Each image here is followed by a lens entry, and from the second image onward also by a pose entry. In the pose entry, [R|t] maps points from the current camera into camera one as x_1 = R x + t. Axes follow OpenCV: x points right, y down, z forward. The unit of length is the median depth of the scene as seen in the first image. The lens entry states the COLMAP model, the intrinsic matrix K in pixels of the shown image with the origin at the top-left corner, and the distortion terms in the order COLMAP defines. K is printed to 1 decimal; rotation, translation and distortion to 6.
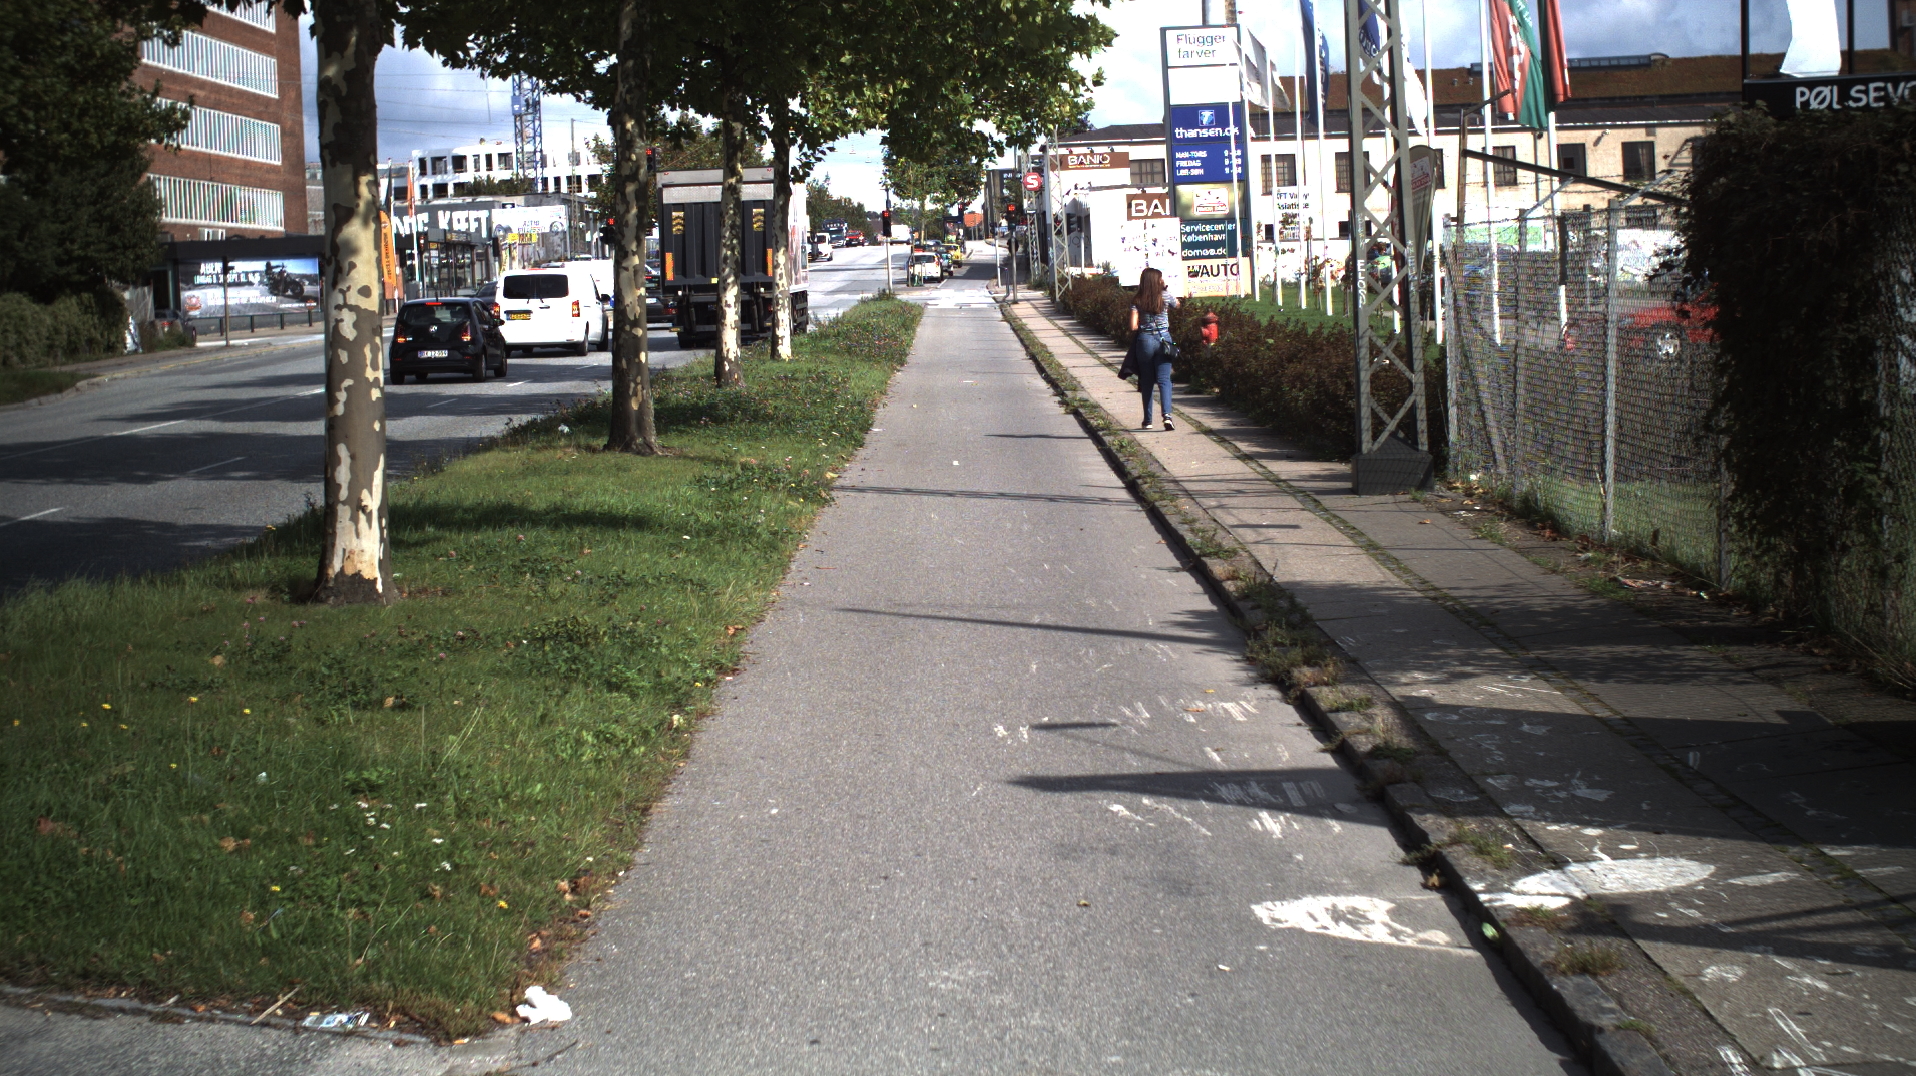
lens RADIAL K [[7115.3, 0, 958.8], [0, 7115.3, 529.0], [0, 0, 1]] dist [-0.849267, 0.000000]
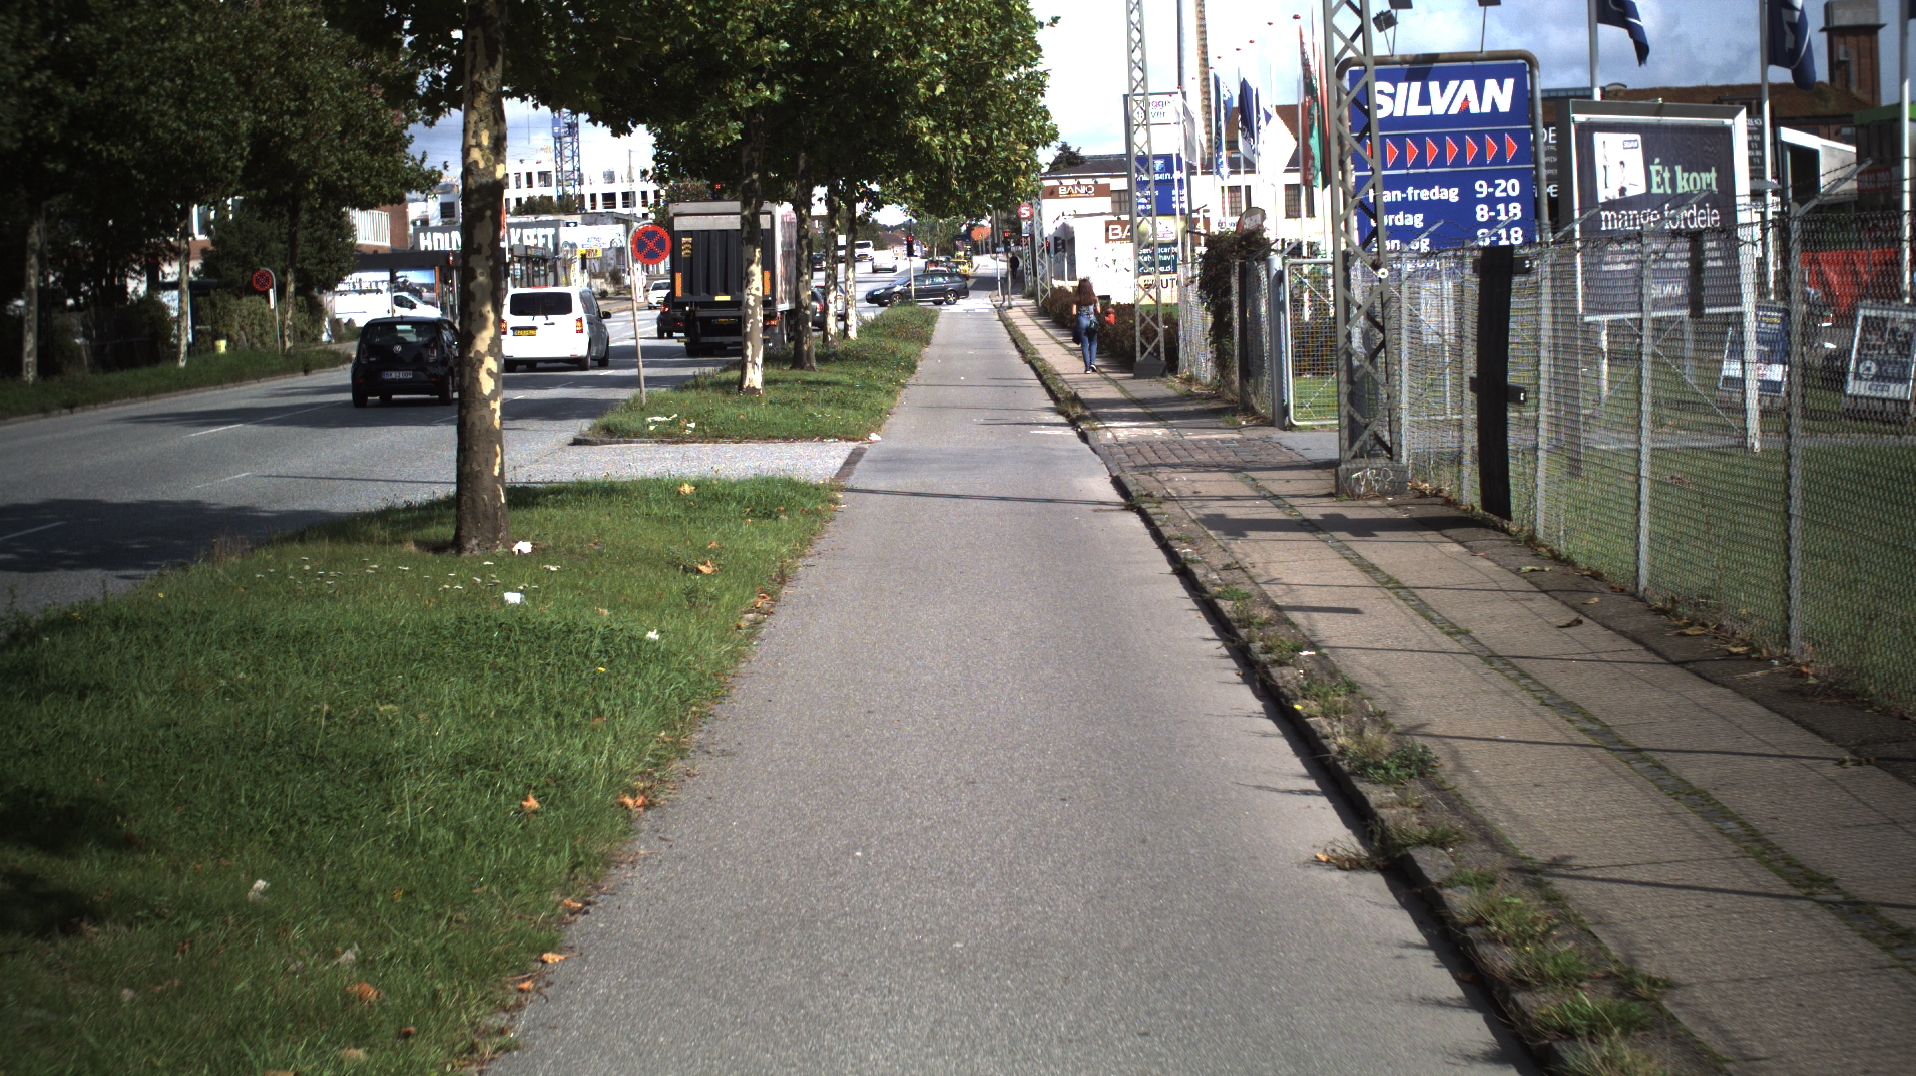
lens RADIAL K [[7115.3, 0, 946.6], [0, 7115.3, 538.6], [0, 0, 1]] dist [-0.849267, 0.000000]
pose [[0.999987, 0.004234, -0.002774, 0.000437], [-0.004235, 0.999991, -0.000344, 0.018368], [0.002772, 0.000356, 0.999996, -0.505955]]
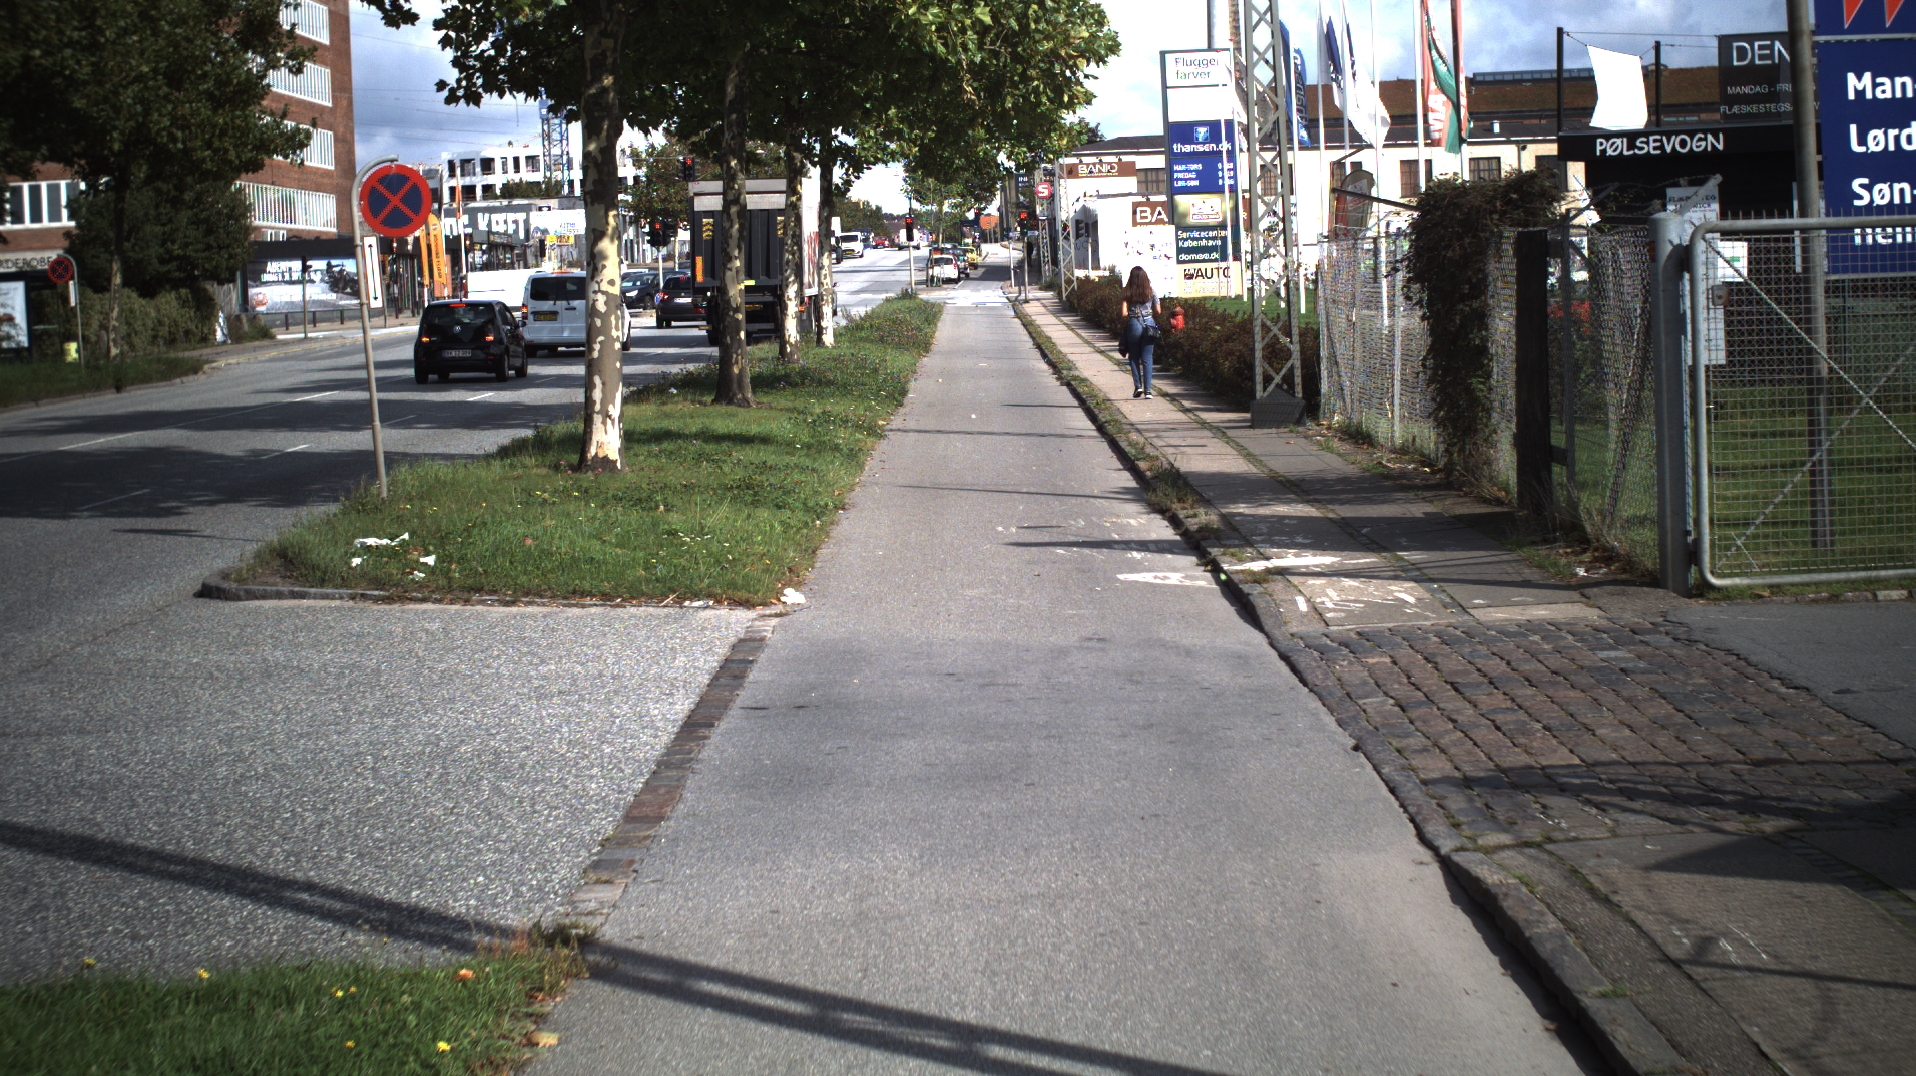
lens RADIAL K [[7115.3, 0, 955.5], [0, 7115.3, 540.0], [0, 0, 1]] dist [-0.849267, 0.000000]
pose [[0.999987, 0.004350, -0.002532, -0.000168], [-0.004347, 0.999990, 0.001288, 0.006178], [0.002537, -0.001277, 0.999996, -0.168149]]
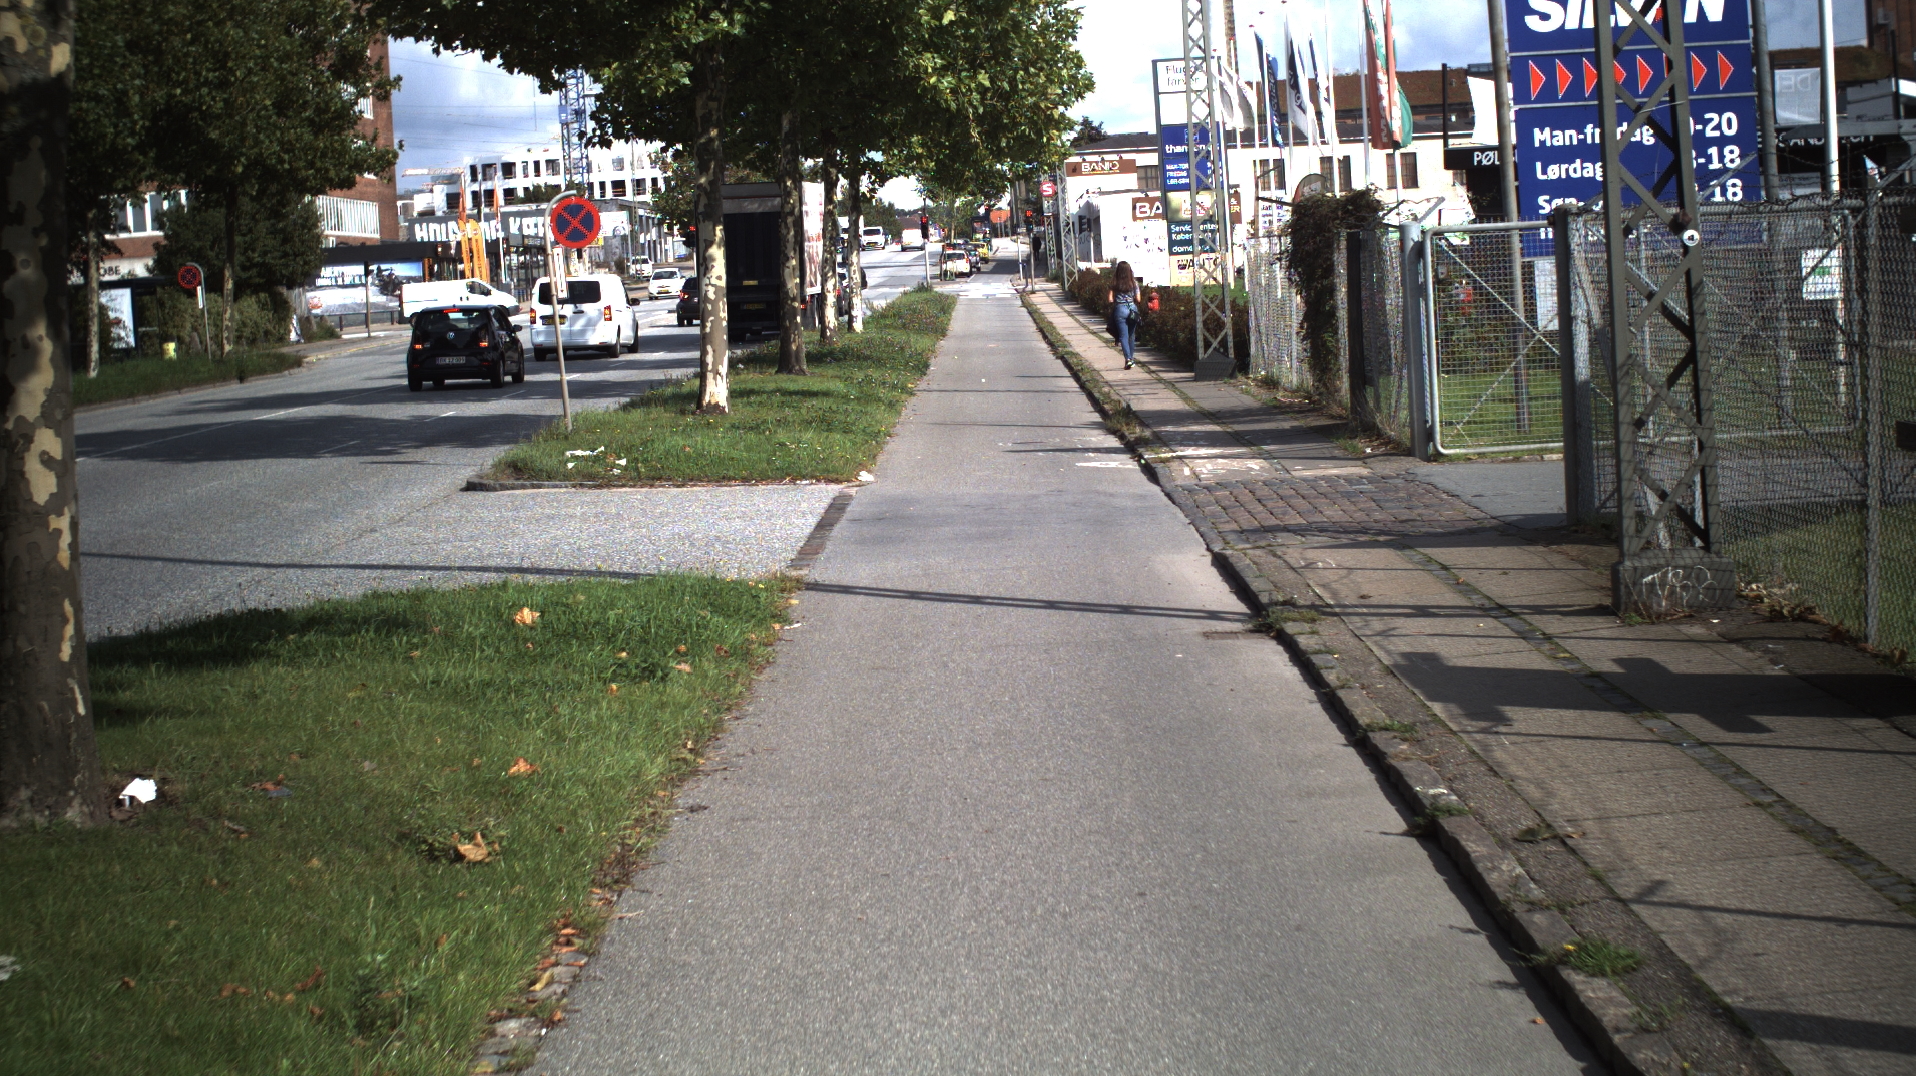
lens RADIAL K [[7115.3, 0, 976.1], [0, 7115.3, 544.9], [0, 0, 1]] dist [-0.849267, 0.000000]
pose [[0.999925, -0.012086, -0.001959, 0.000340], [0.012092, 0.999923, 0.002815, 0.012303], [0.001925, -0.002838, 0.999994, -0.336725]]
